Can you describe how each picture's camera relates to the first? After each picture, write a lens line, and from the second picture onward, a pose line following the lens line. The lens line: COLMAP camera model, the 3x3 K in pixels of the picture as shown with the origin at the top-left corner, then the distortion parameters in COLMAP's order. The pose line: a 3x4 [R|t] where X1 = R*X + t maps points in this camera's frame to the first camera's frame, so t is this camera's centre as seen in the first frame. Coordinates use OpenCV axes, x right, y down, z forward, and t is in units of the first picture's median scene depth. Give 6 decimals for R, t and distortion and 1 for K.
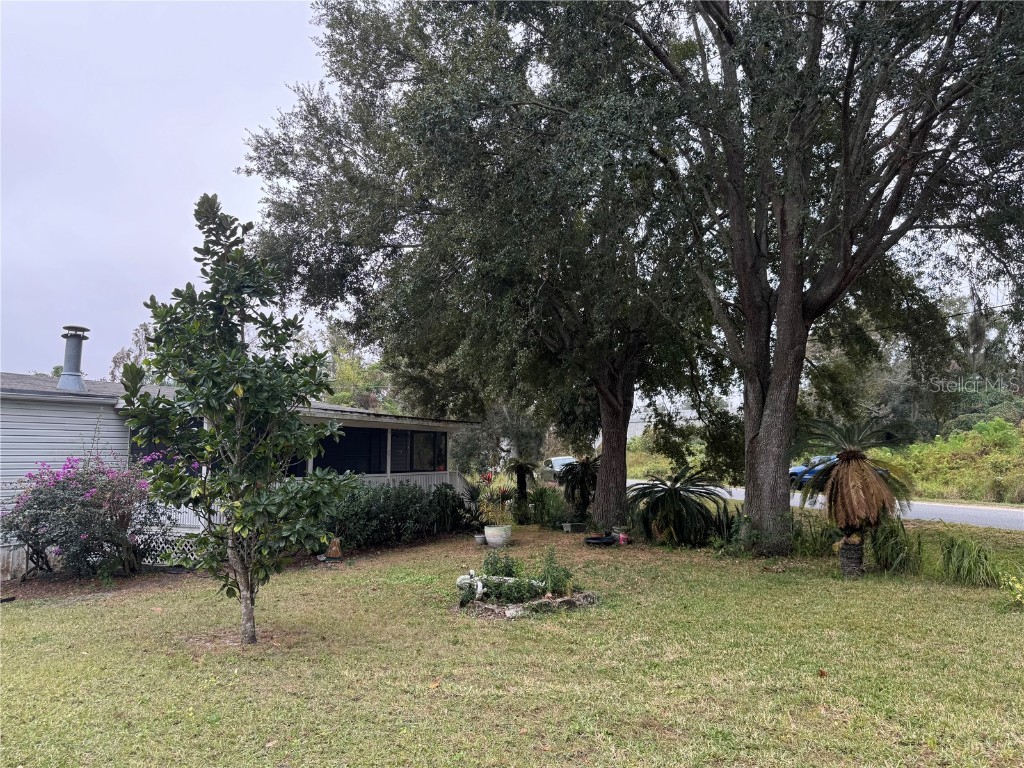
lens RADIAL K [[720.6, 0, 512.7], [0, 720.6, 381.7], [0, 0, 1]] dist [0.086296, -0.111836]
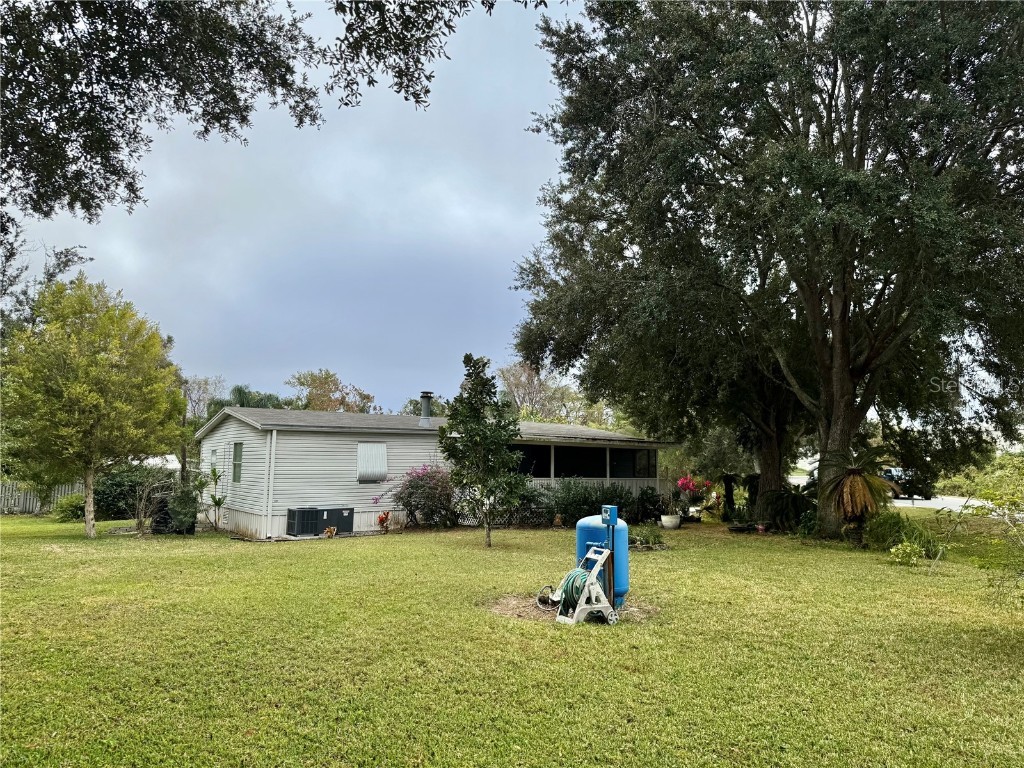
lens RADIAL K [[720.6, 0, 505.2], [0, 720.6, 360.5], [0, 0, 1]] dist [0.086296, -0.111836]
pose [[0.901480, -0.045995, -0.430370, 0.323265], [0.028853, 0.998512, -0.046276, -0.057504], [0.431858, 0.029299, 0.901466, -0.488344]]
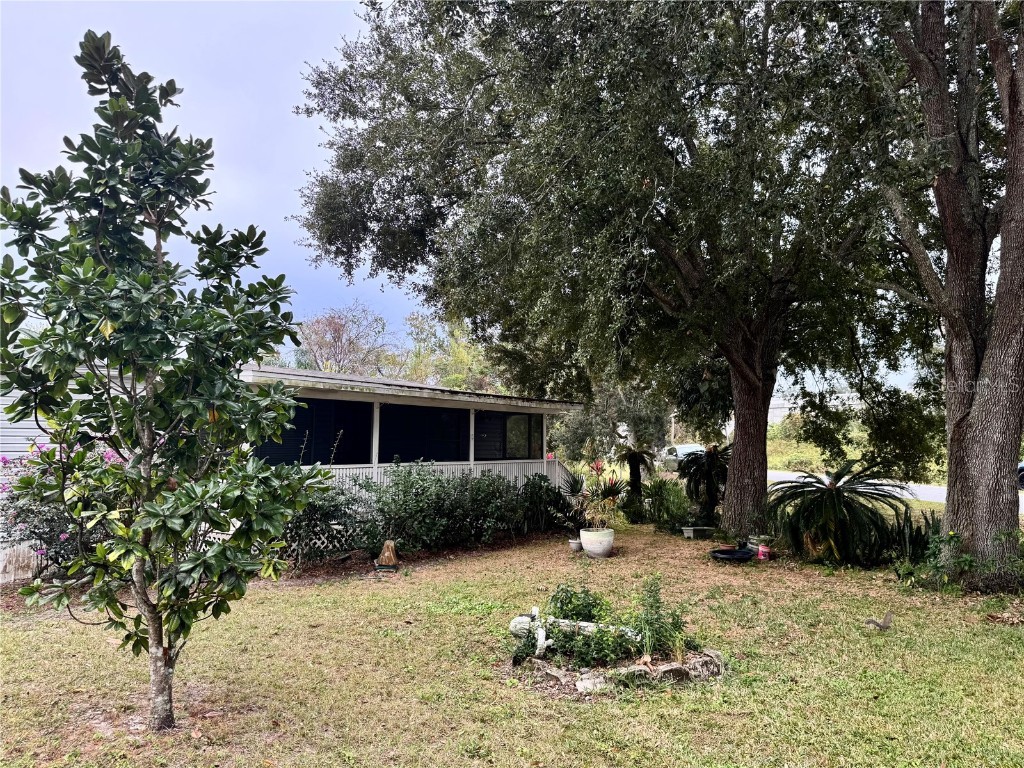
lens RADIAL K [[720.6, 0, 509.5], [0, 720.6, 386.0], [0, 0, 1]] dist [0.086296, -0.111836]
pose [[0.984142, -0.004477, -0.177326, 0.026102], [0.008881, 0.999671, 0.024053, 0.020441], [0.177160, -0.025246, 0.983858, 0.197110]]
